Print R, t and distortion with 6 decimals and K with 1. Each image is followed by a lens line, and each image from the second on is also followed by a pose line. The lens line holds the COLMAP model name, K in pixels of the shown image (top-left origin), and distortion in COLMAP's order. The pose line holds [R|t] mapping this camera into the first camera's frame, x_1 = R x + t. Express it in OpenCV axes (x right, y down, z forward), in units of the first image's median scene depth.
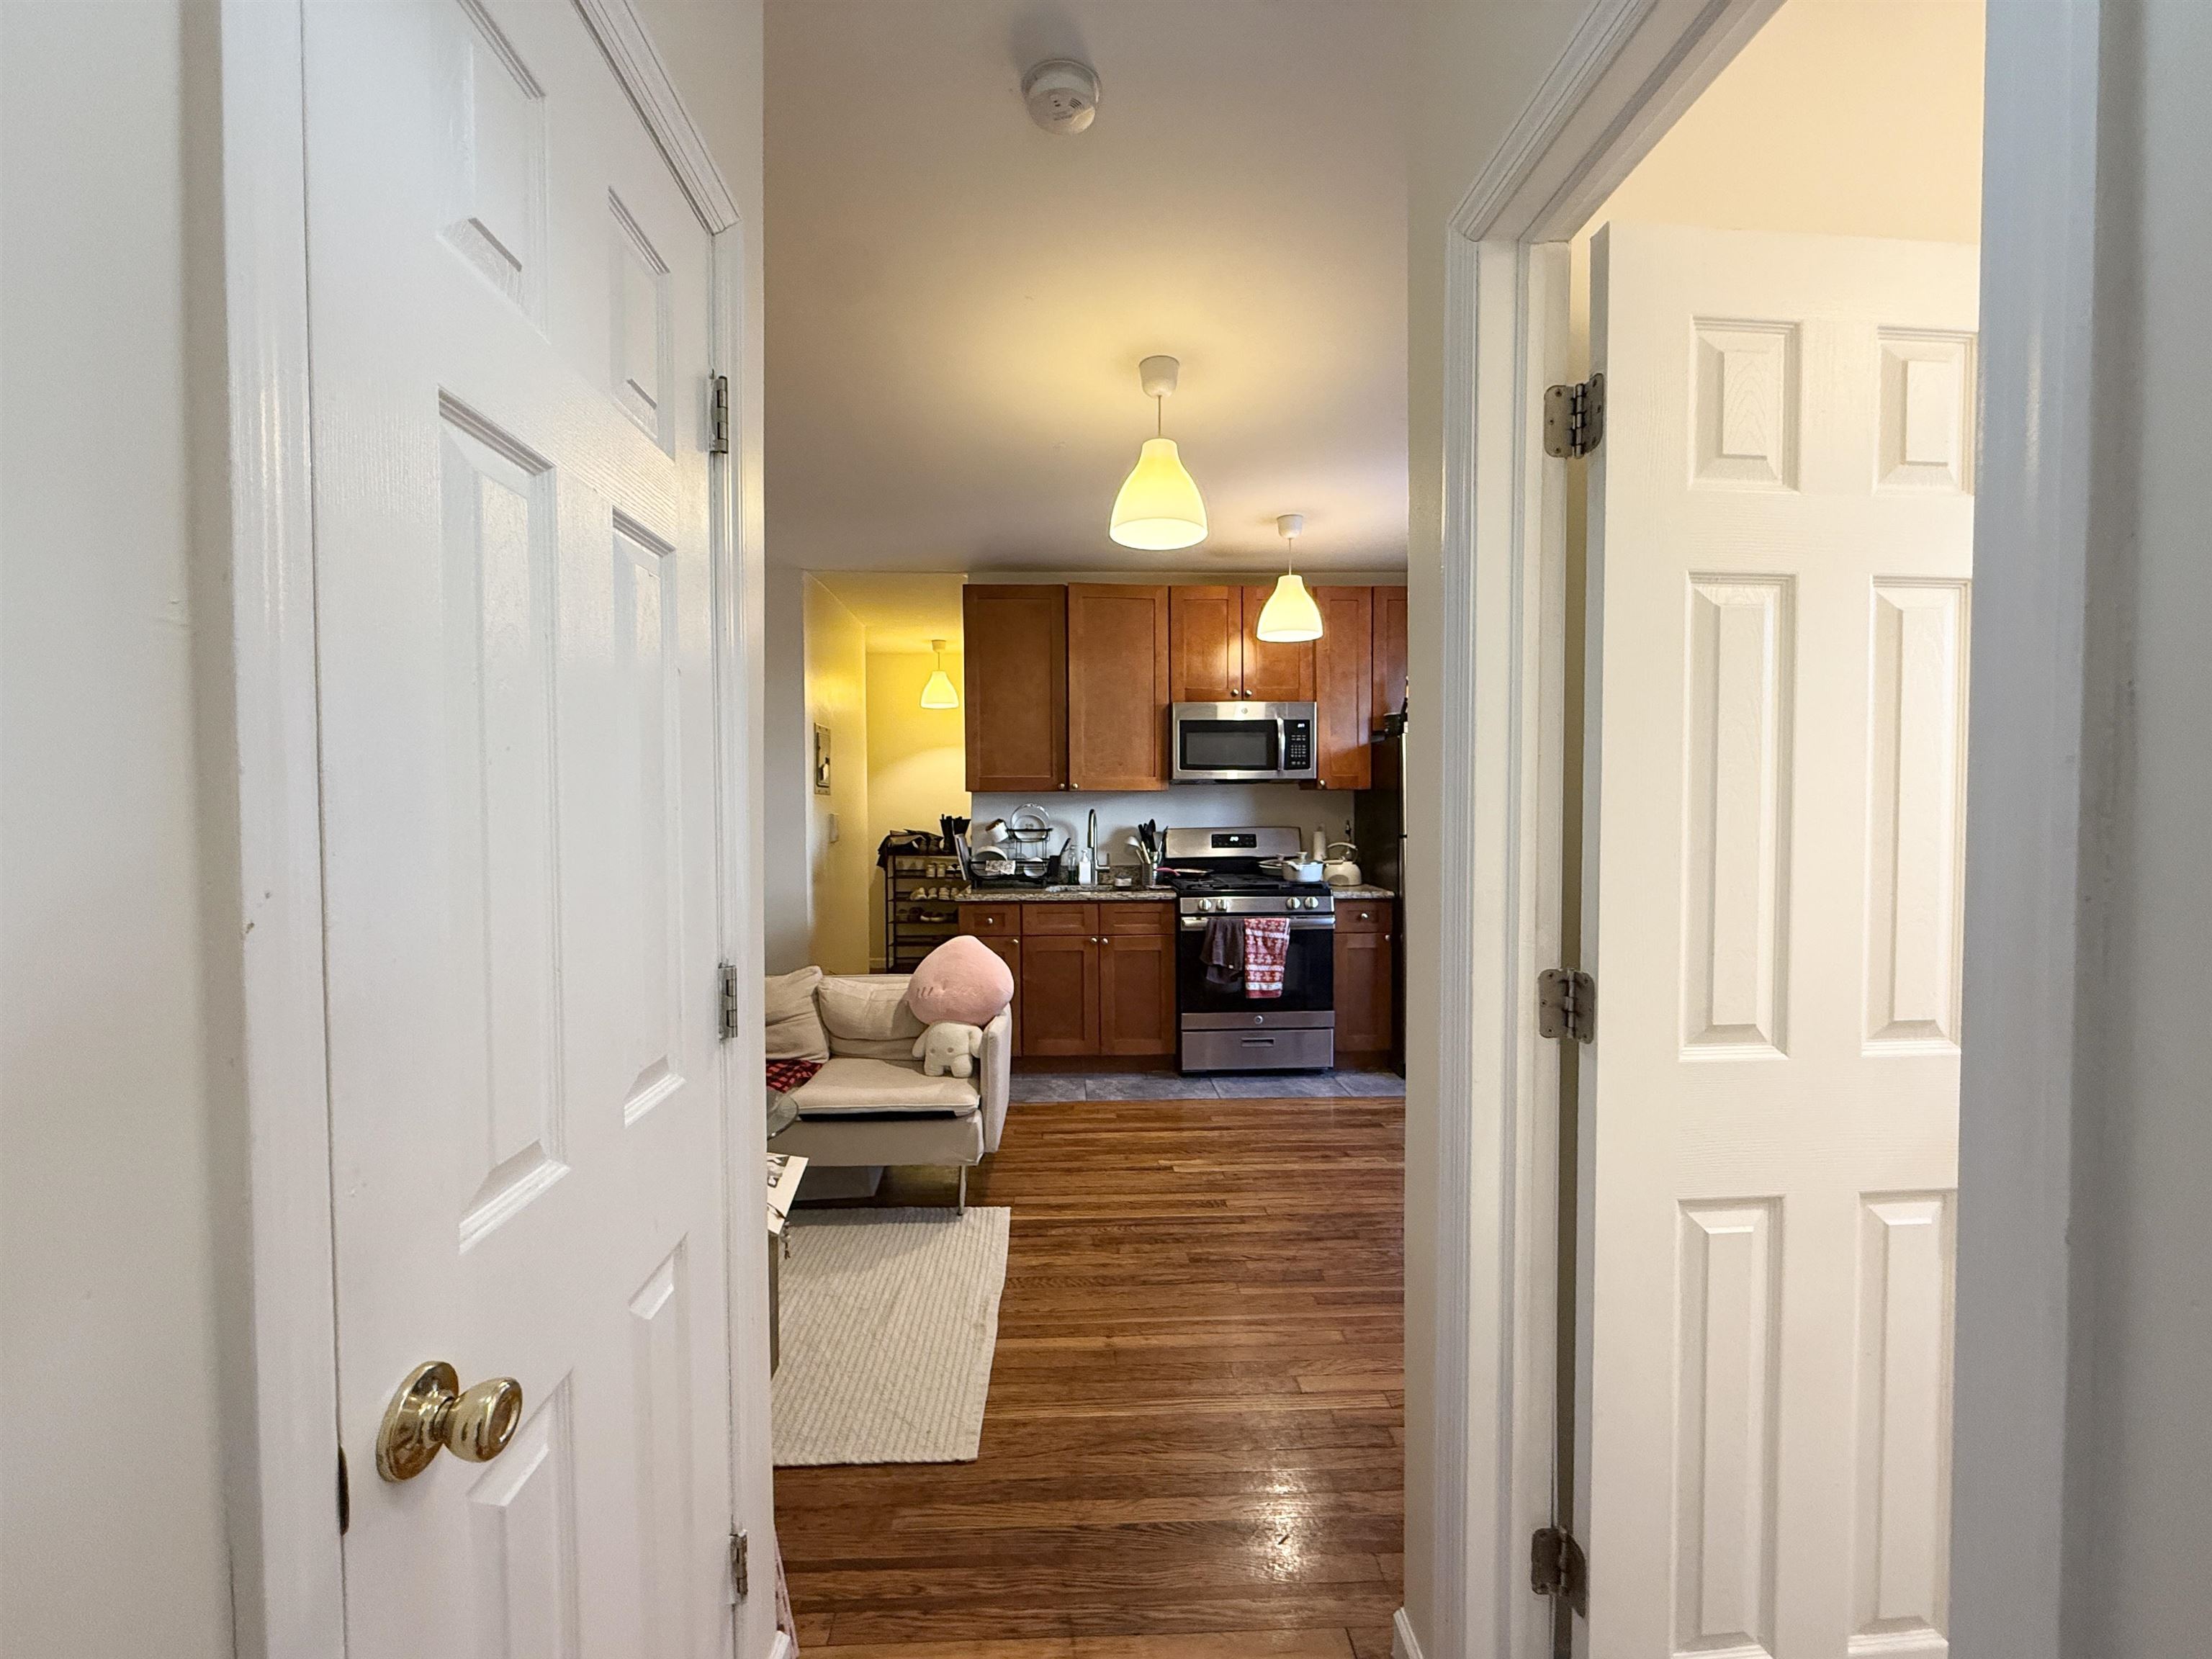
lens RADIAL K [[890.4, 0, 1098.3], [0, 890.4, 833.3], [0, 0, 1]] dist [-0.003380, 0.000020]
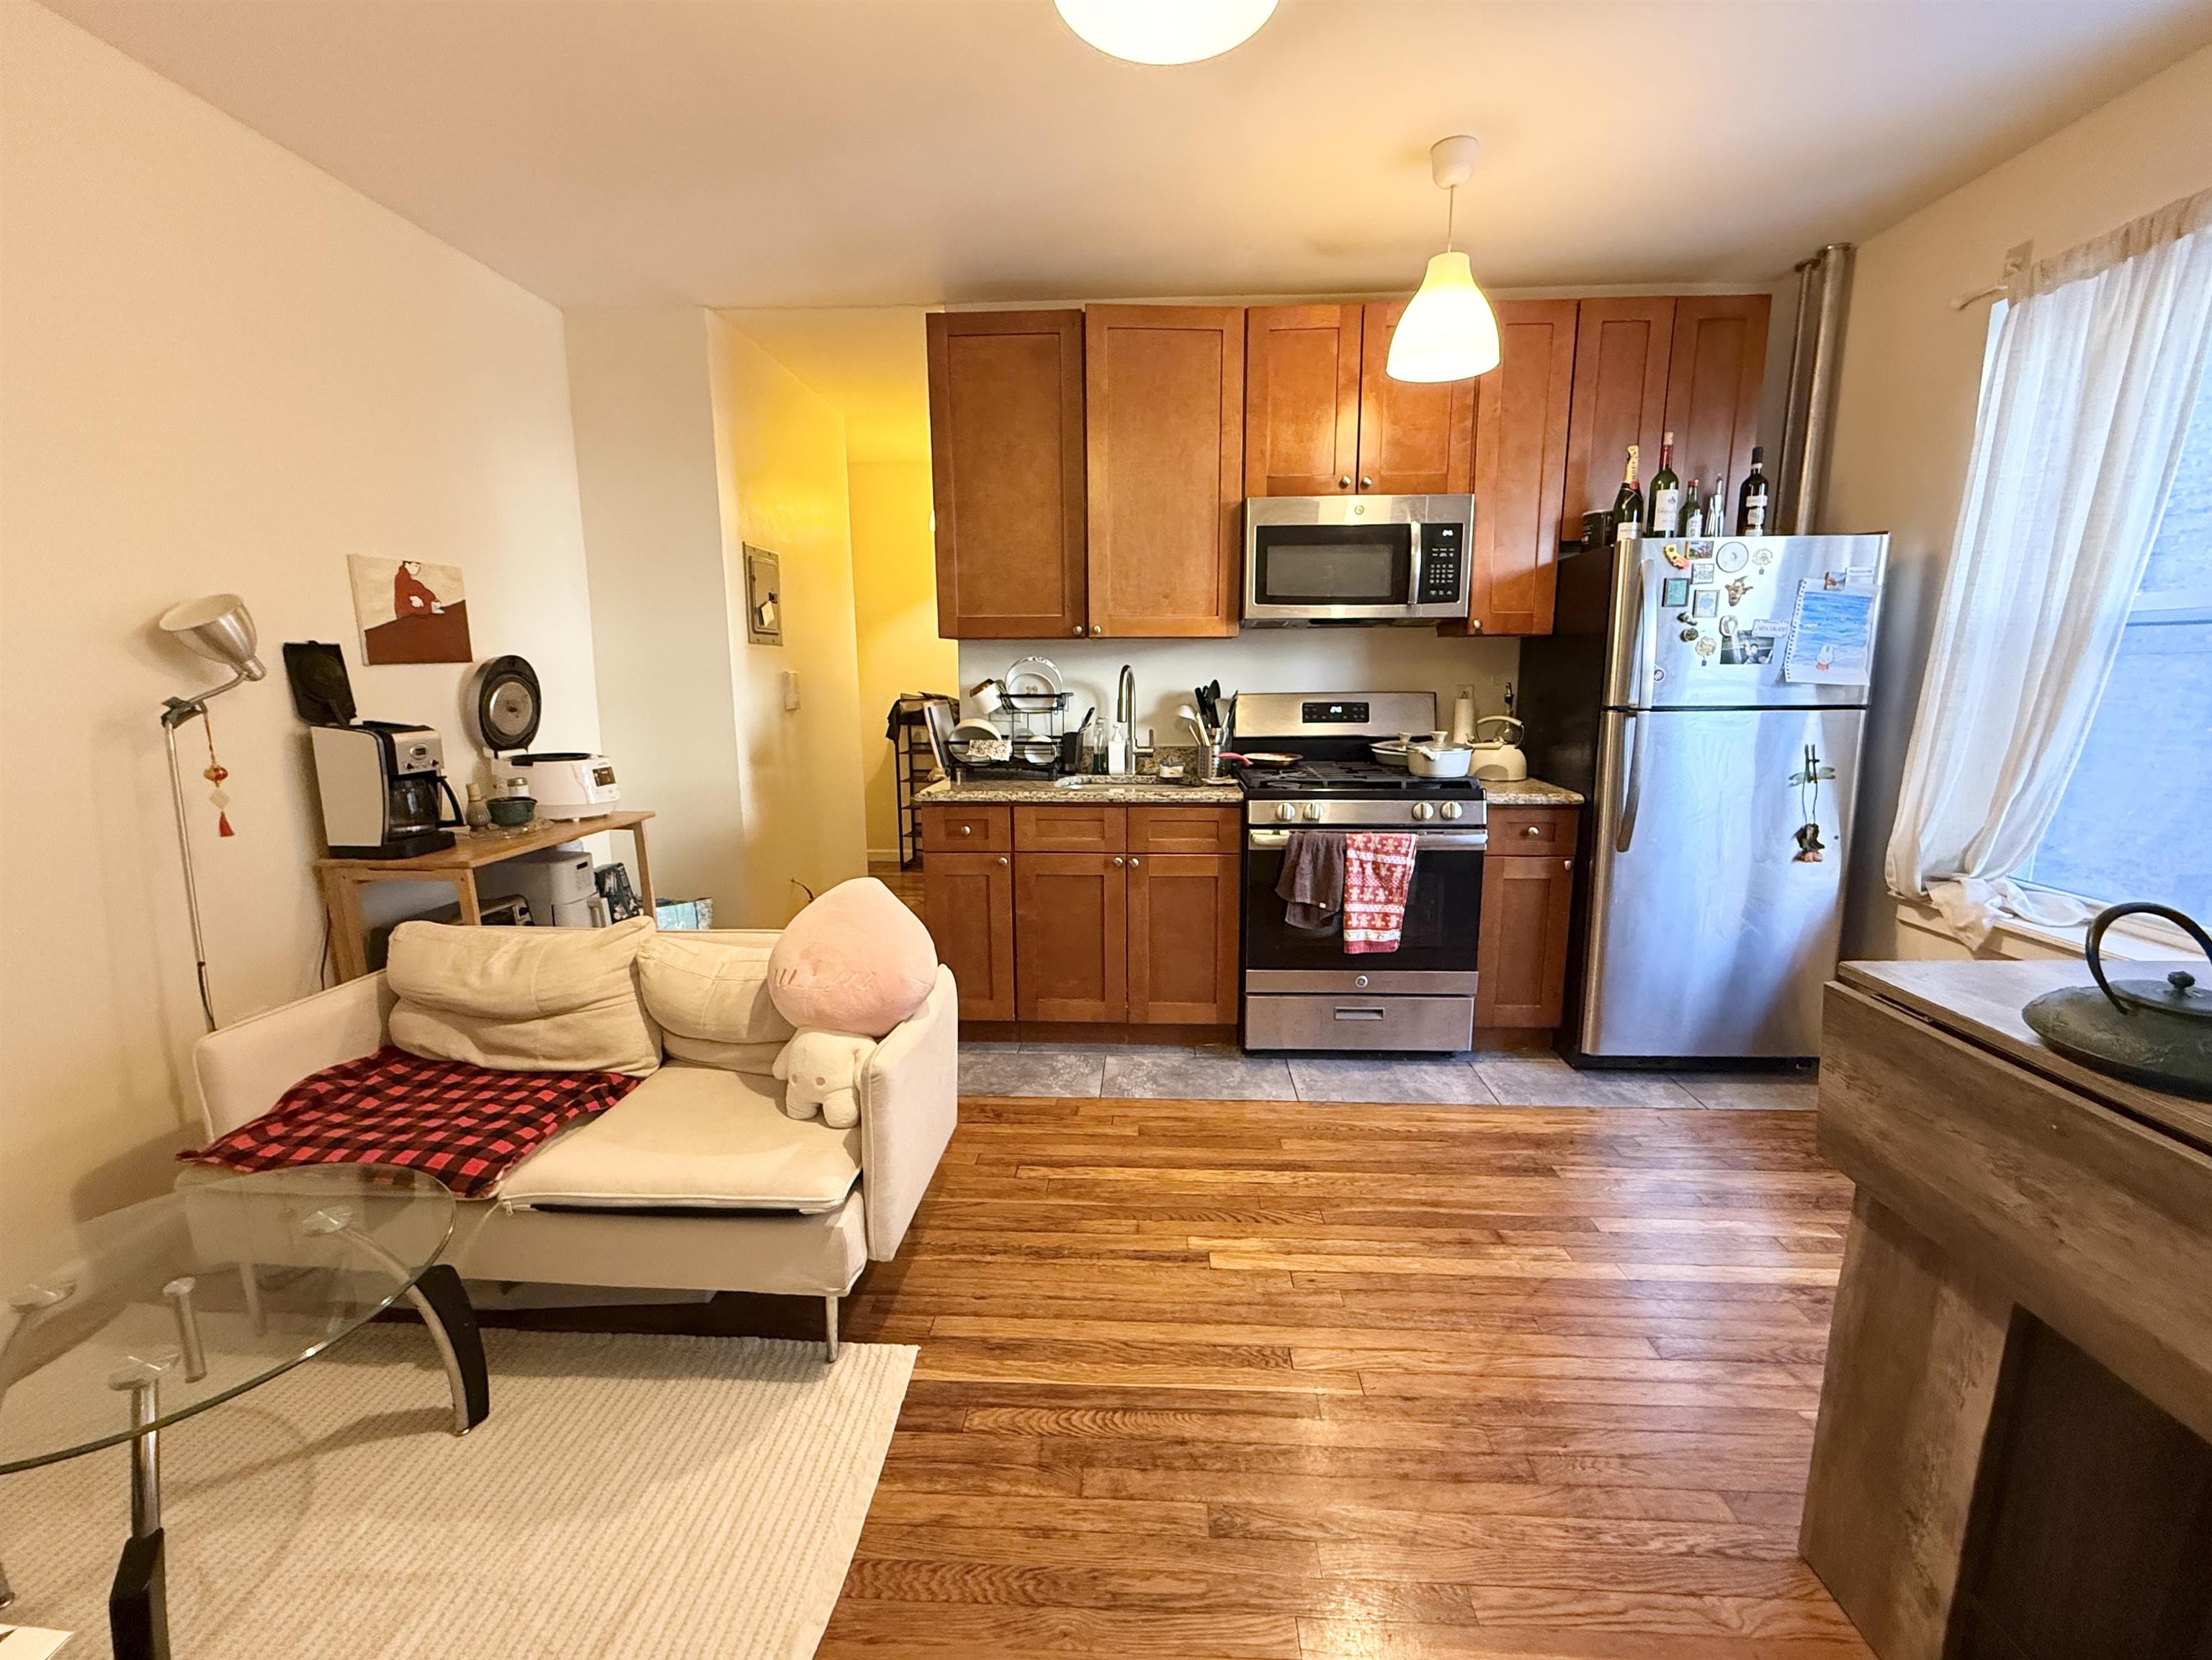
lens RADIAL K [[890.5, 0, 1120.3], [0, 890.5, 819.4], [0, 0, 1]] dist [-0.003380, 0.000020]
pose [[0.995821, 0.016387, -0.089840, 0.056716], [-0.003691, 0.990186, 0.139704, -0.005533], [0.091247, -0.138789, 0.986109, 0.336124]]
